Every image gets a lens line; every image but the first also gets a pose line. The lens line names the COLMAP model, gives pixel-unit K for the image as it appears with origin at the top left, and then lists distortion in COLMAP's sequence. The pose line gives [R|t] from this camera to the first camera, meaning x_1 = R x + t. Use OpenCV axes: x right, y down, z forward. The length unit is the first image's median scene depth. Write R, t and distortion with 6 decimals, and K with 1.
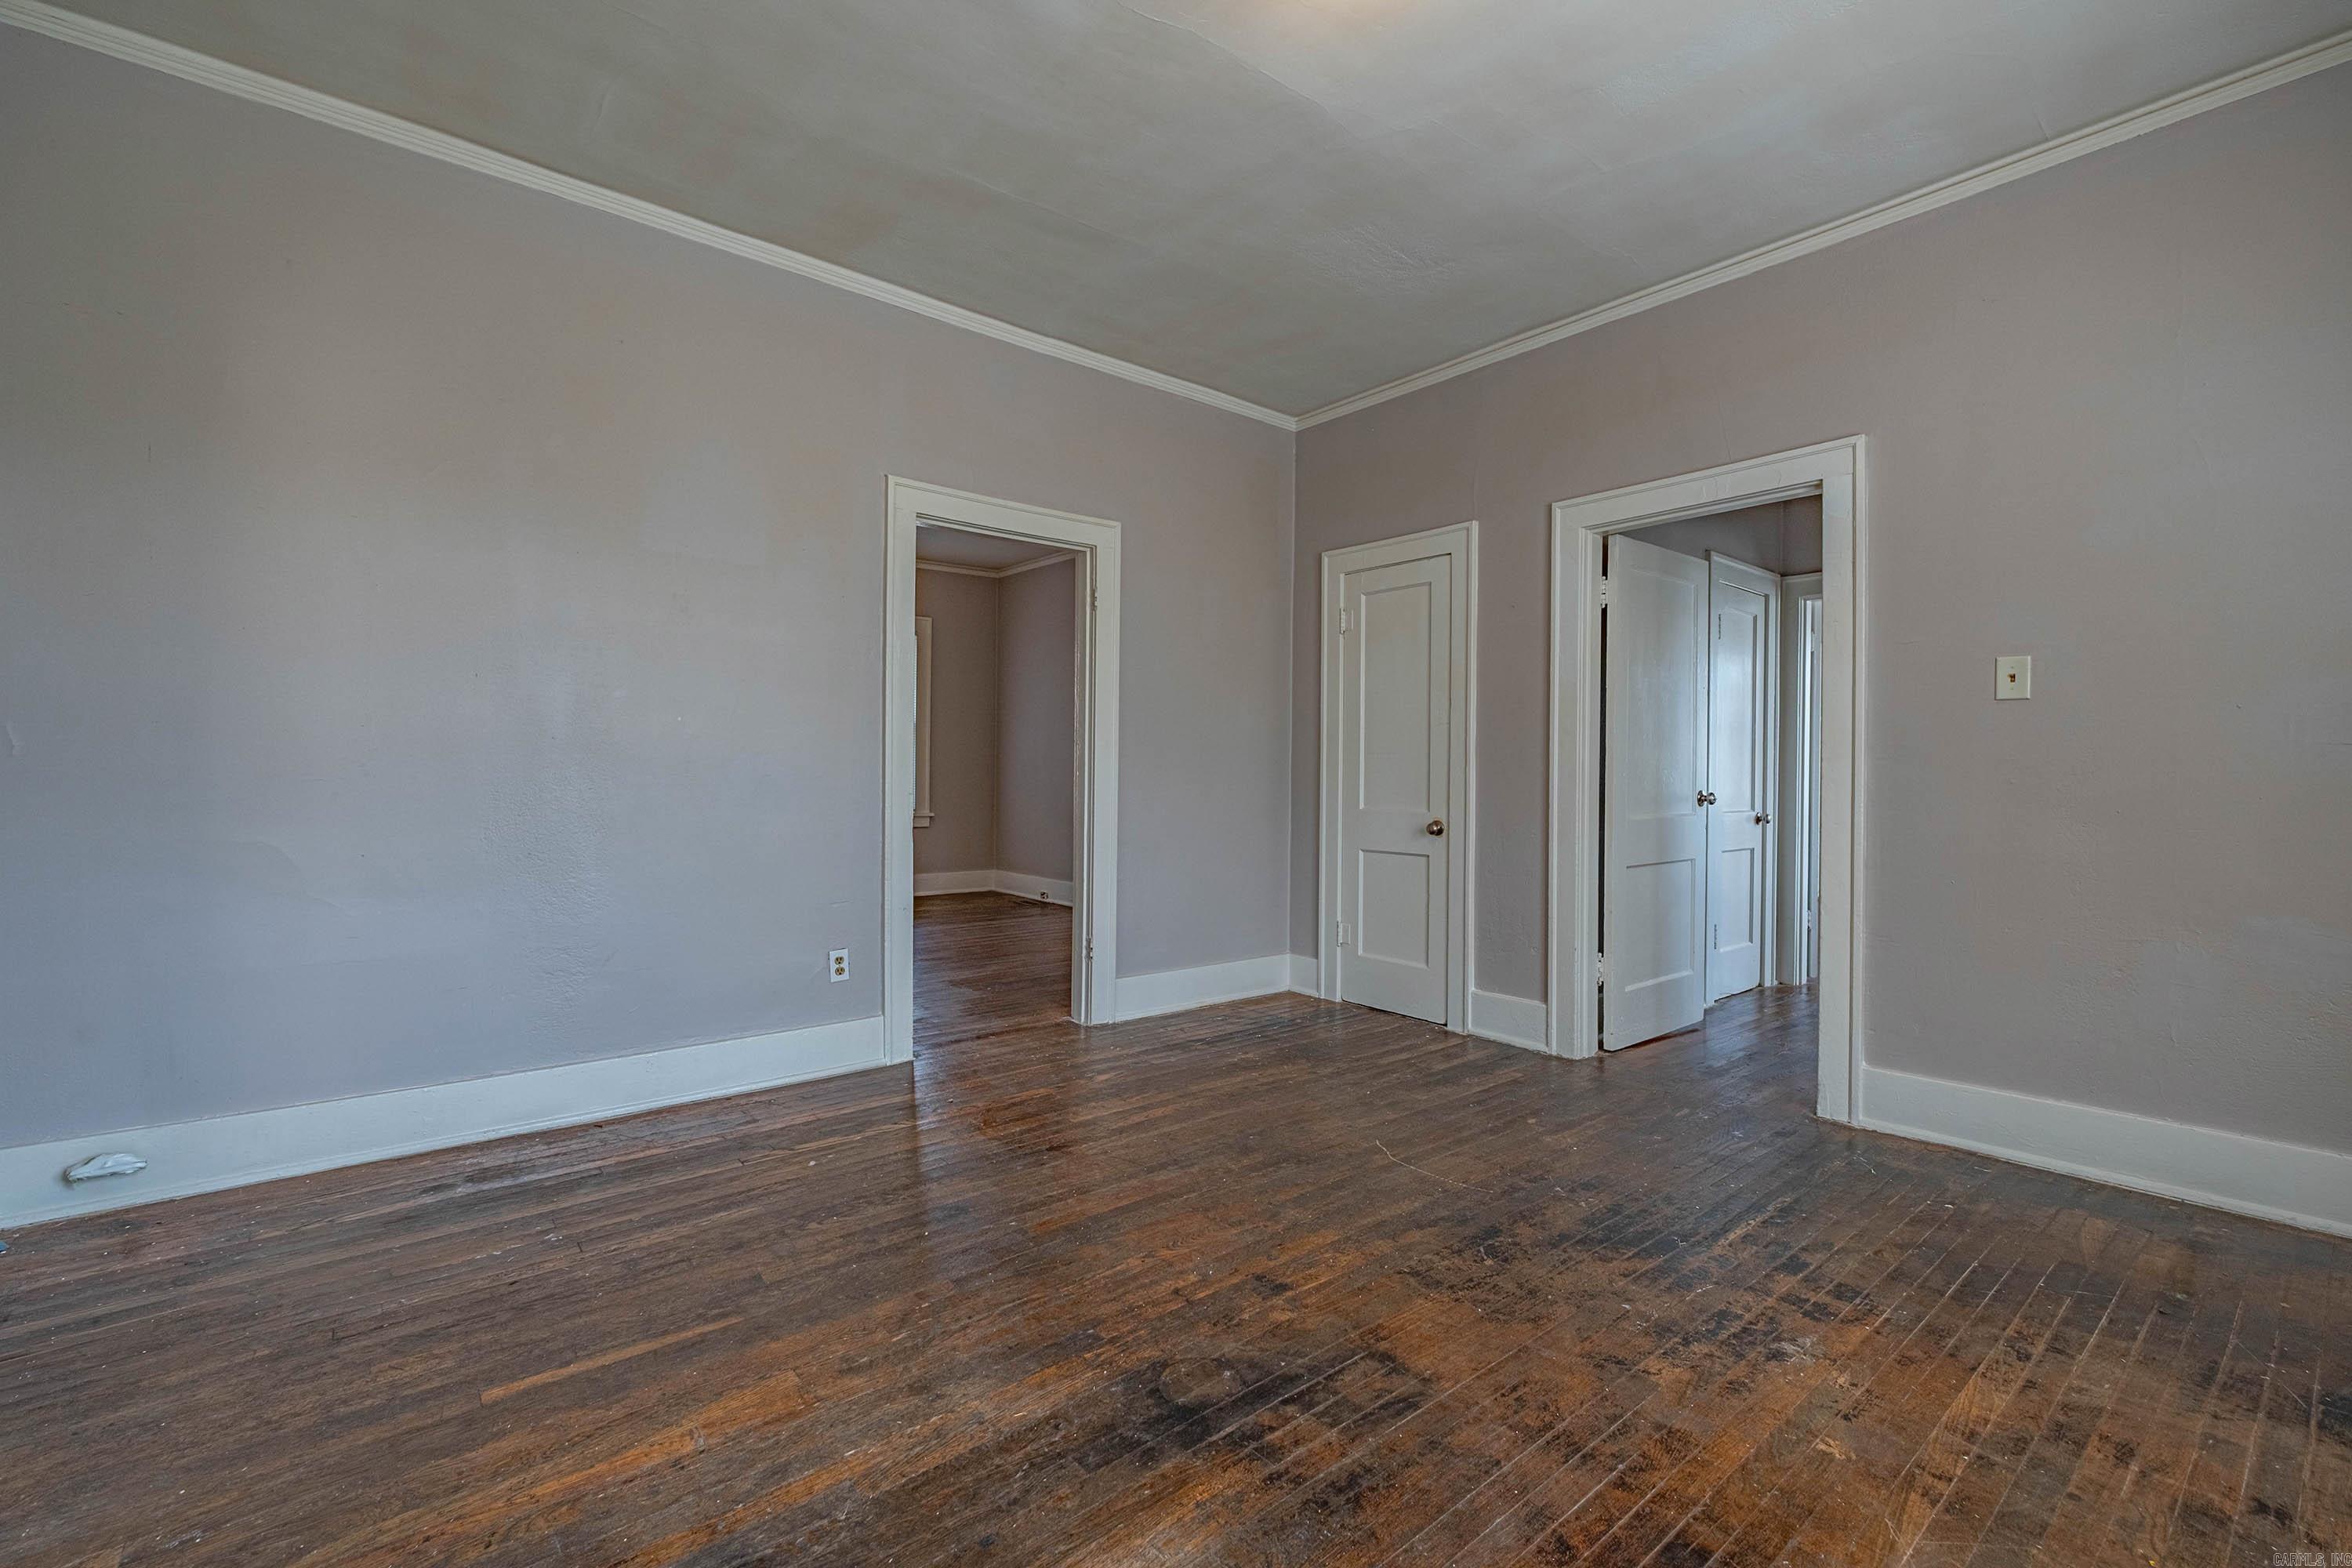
lens RADIAL K [[1021.7, 0, 1153.9], [0, 1021.7, 777.3], [0, 0, 1]] dist [0.017874, -0.014362]
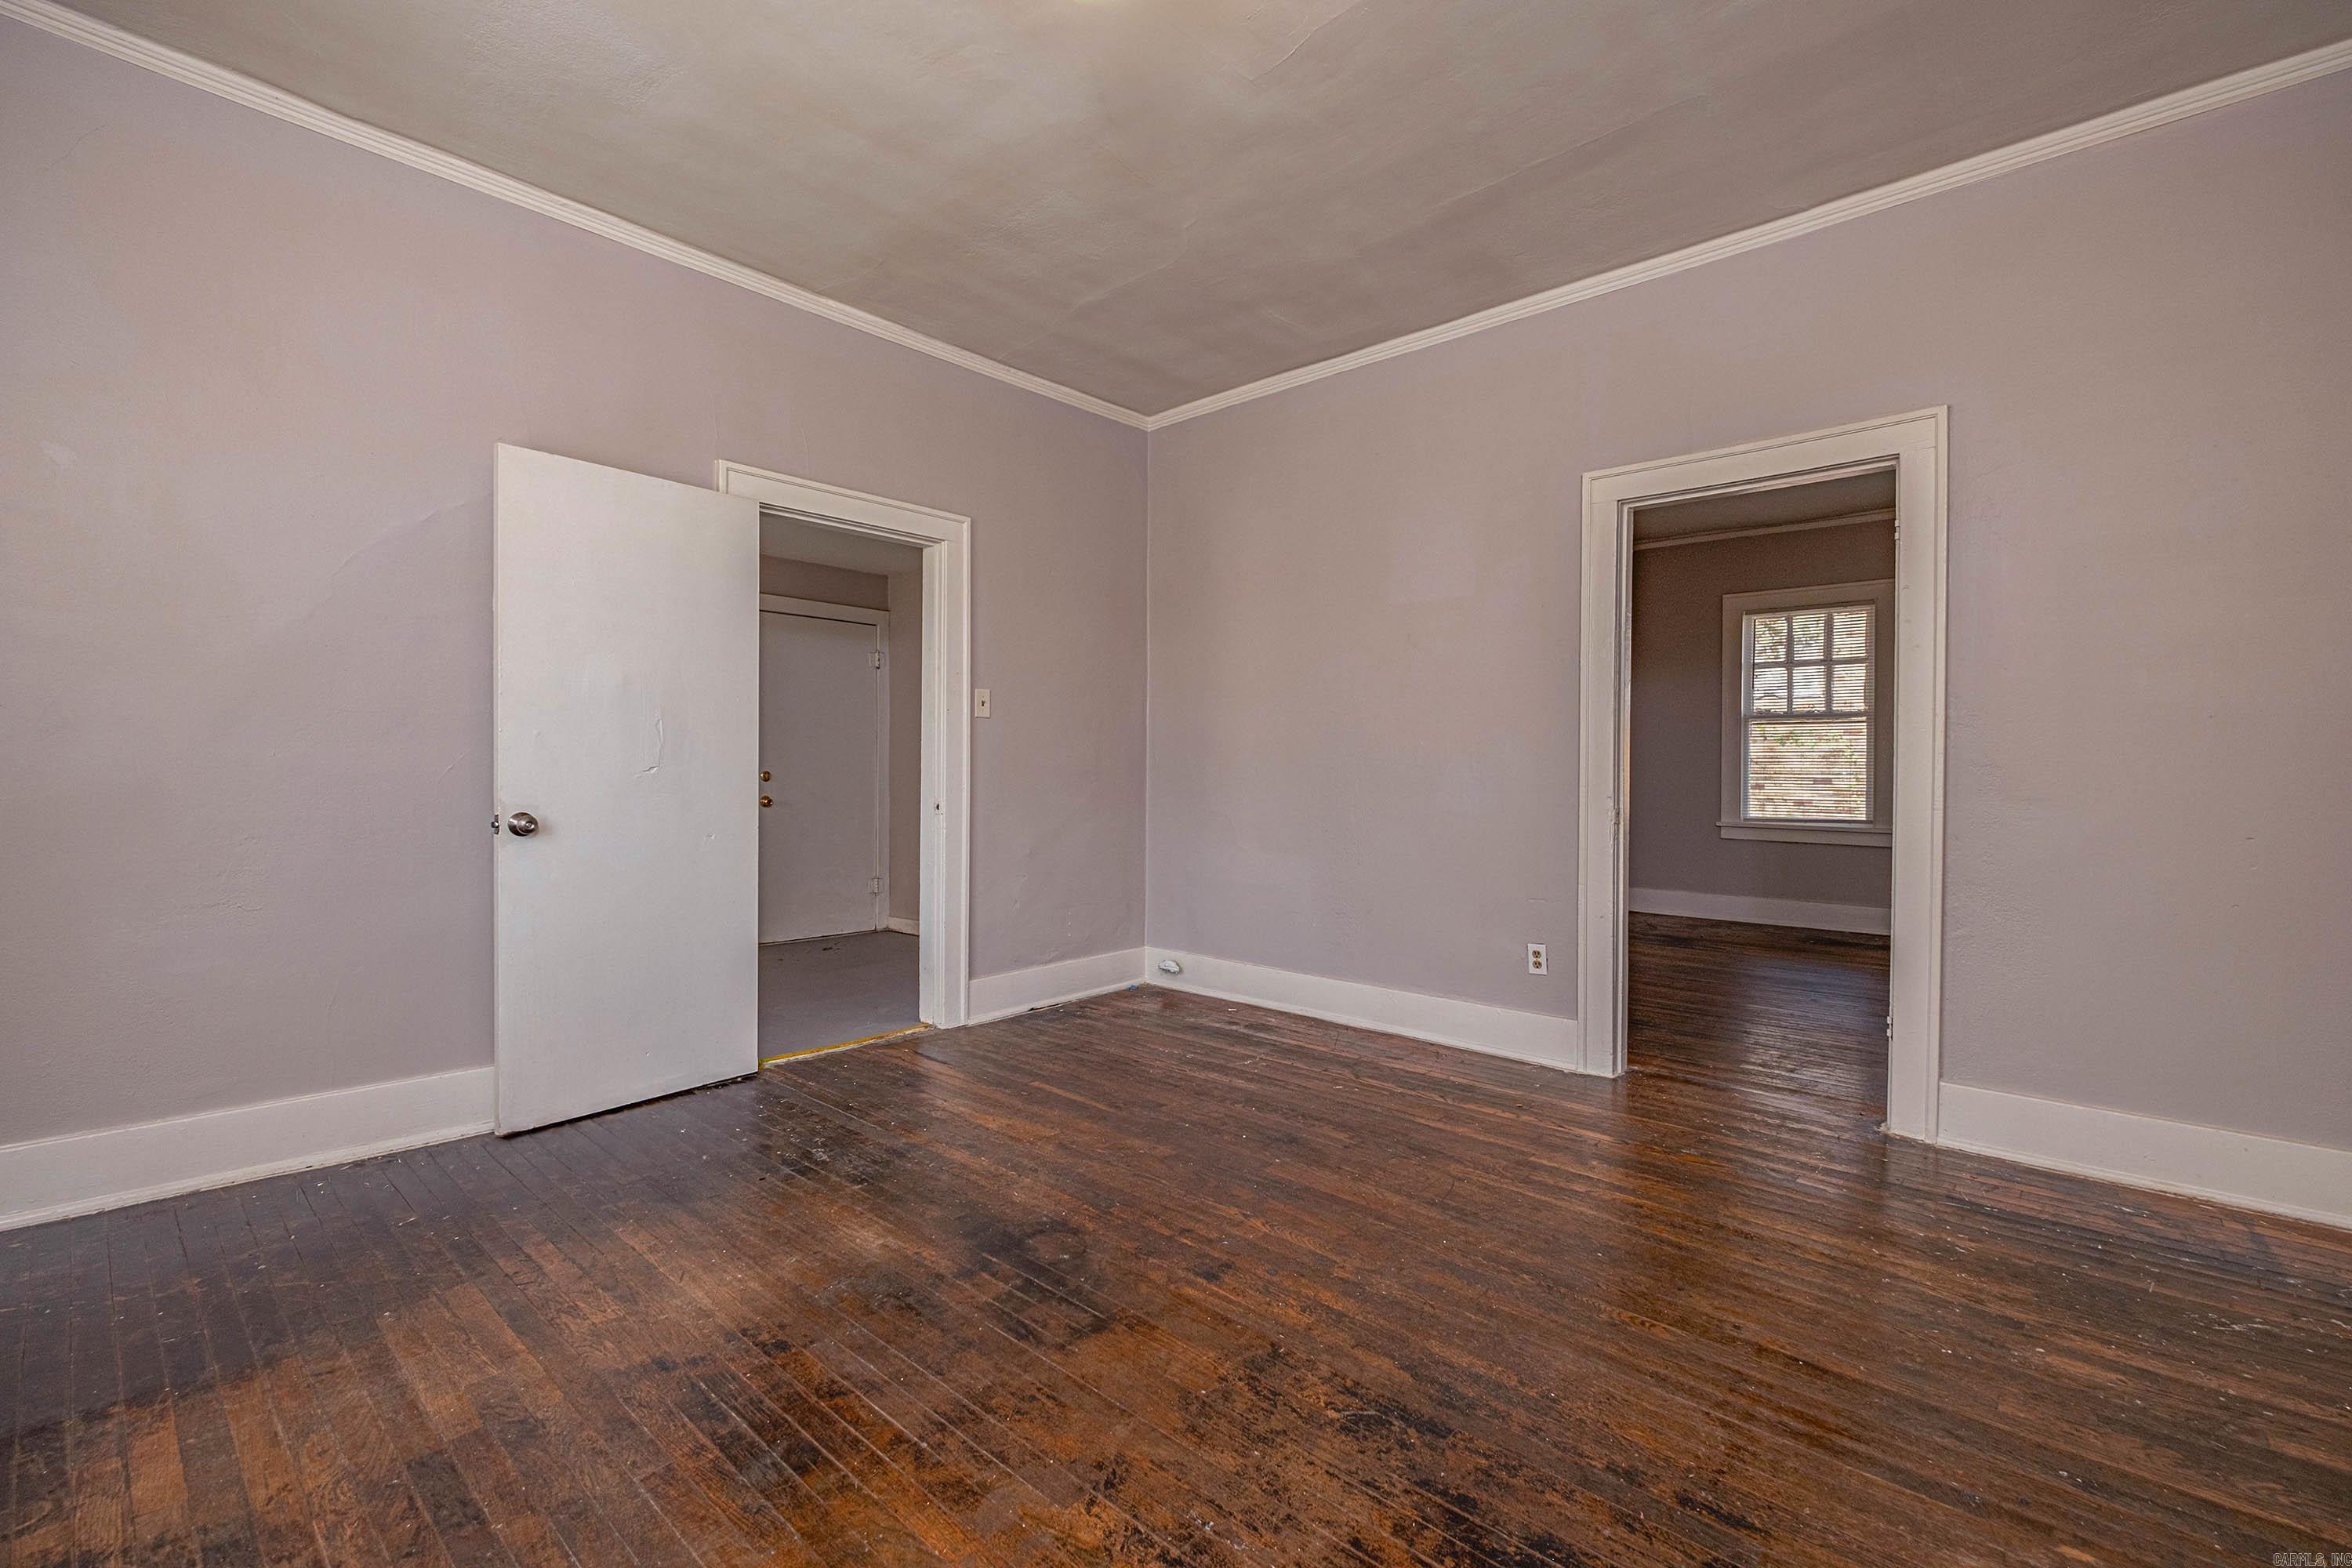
lens RADIAL K [[1022.6, 0, 1194.3], [0, 1022.6, 780.2], [0, 0, 1]] dist [0.020116, -0.013192]
pose [[0.141888, 0.000850, -0.989882, 0.990694], [-0.008559, 0.999963, -0.000368, 0.006660], [0.989846, 0.008524, 0.141890, 0.735020]]
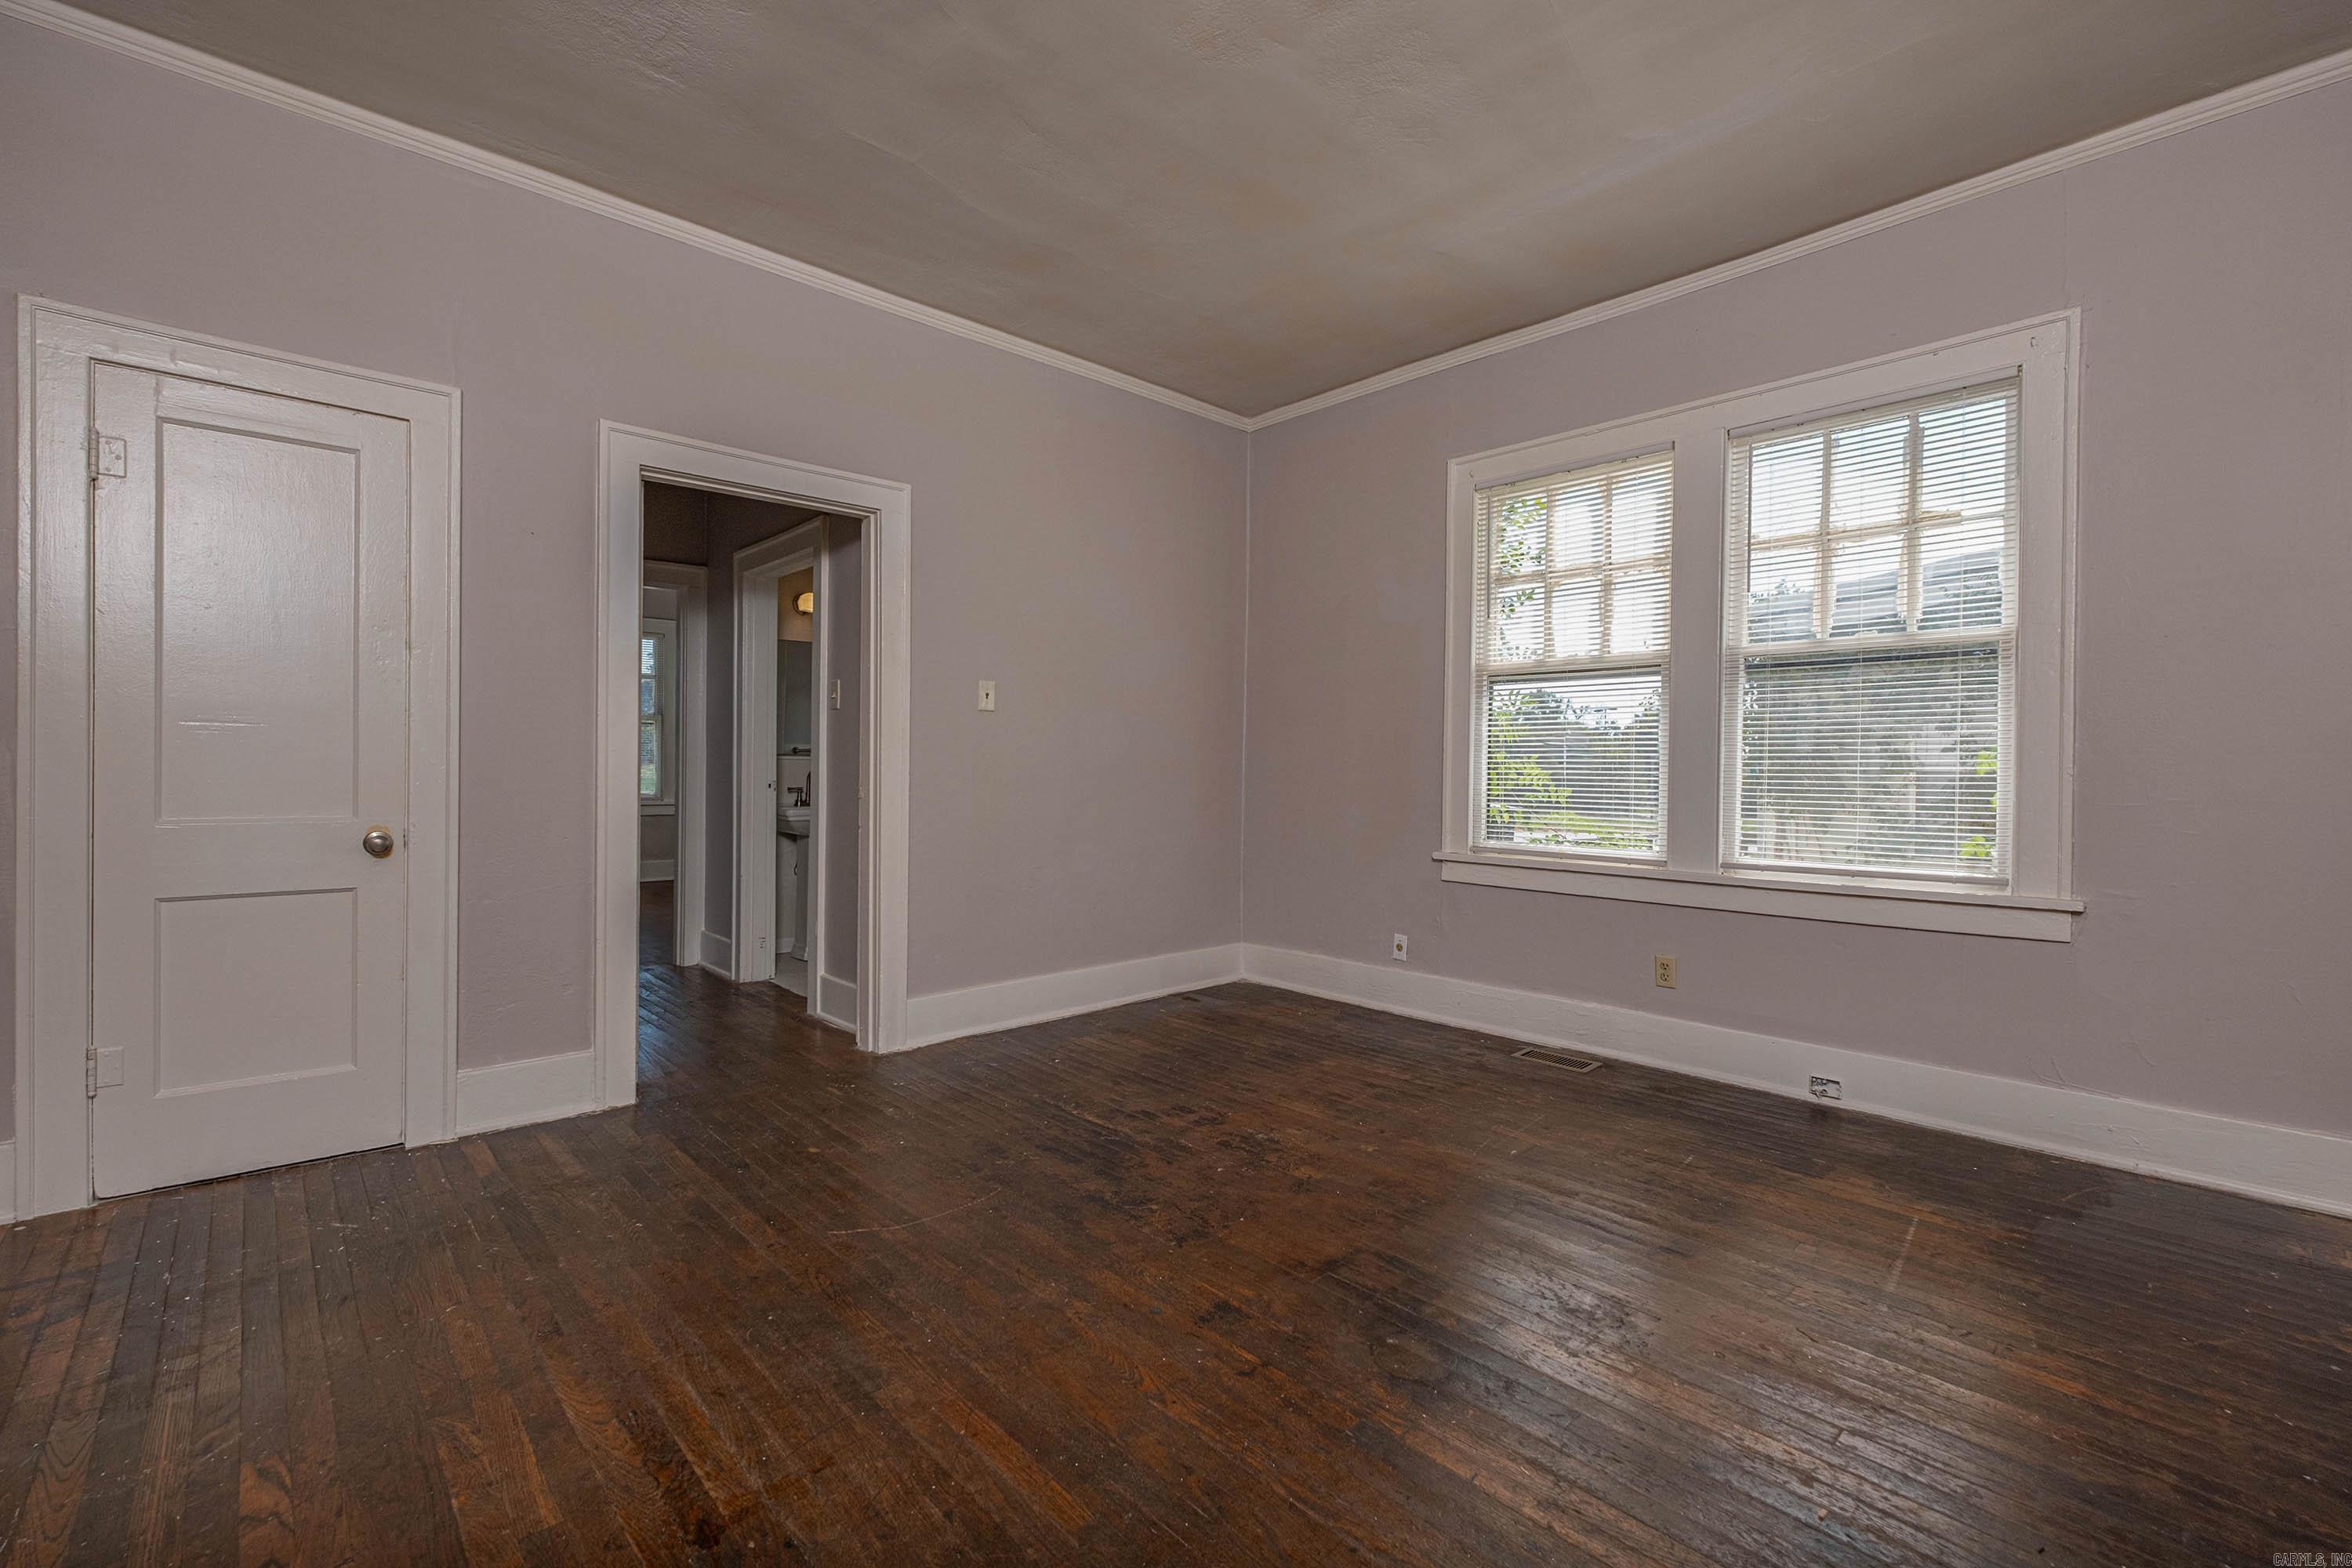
lens RADIAL K [[986.2, 0, 1229.0], [0, 986.2, 781.7], [0, 0, 1]] dist [-0.002390, -0.000090]
pose [[-0.087374, -0.015263, 0.996059, -0.681002], [-0.005529, 0.999875, 0.014836, -0.000760], [-0.996160, -0.004211, -0.087447, 0.947026]]
